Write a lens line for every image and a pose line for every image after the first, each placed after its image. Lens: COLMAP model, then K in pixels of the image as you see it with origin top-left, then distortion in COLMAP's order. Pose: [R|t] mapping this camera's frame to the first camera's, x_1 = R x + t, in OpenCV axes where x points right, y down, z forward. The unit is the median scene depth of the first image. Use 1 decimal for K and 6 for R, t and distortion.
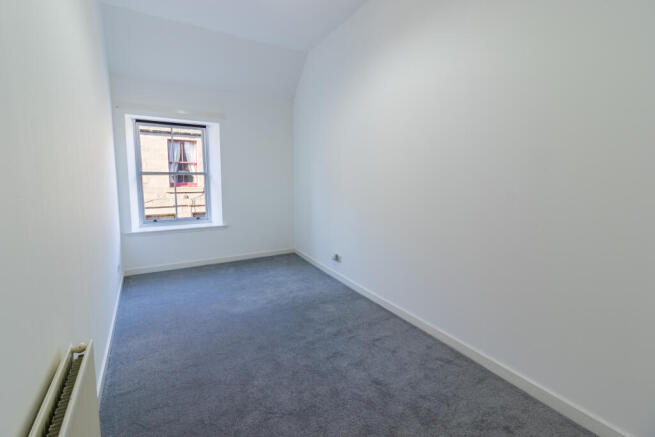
lens RADIAL K [[305.3, 0, 321.6], [0, 305.3, 215.3], [0, 0, 1]] dist [-0.001600, -0.000207]
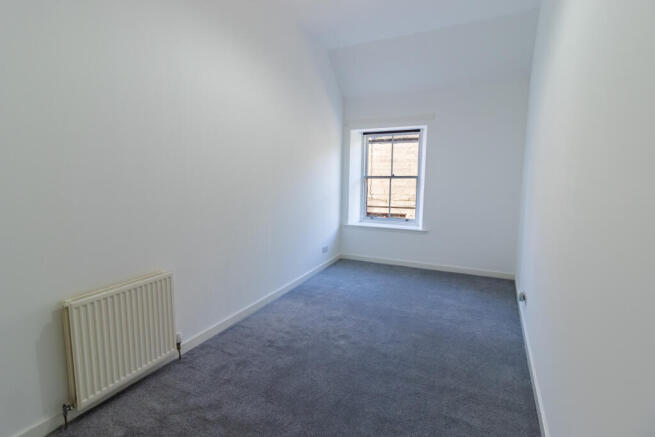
lens RADIAL K [[305.3, 0, 321.6], [0, 305.3, 215.3], [0, 0, 1]] dist [-0.001600, -0.000207]
pose [[0.532757, 0.097391, -0.840646, 0.331287], [-0.106763, 0.993154, 0.047399, -0.026744], [0.839507, 0.064498, 0.539508, 0.215790]]
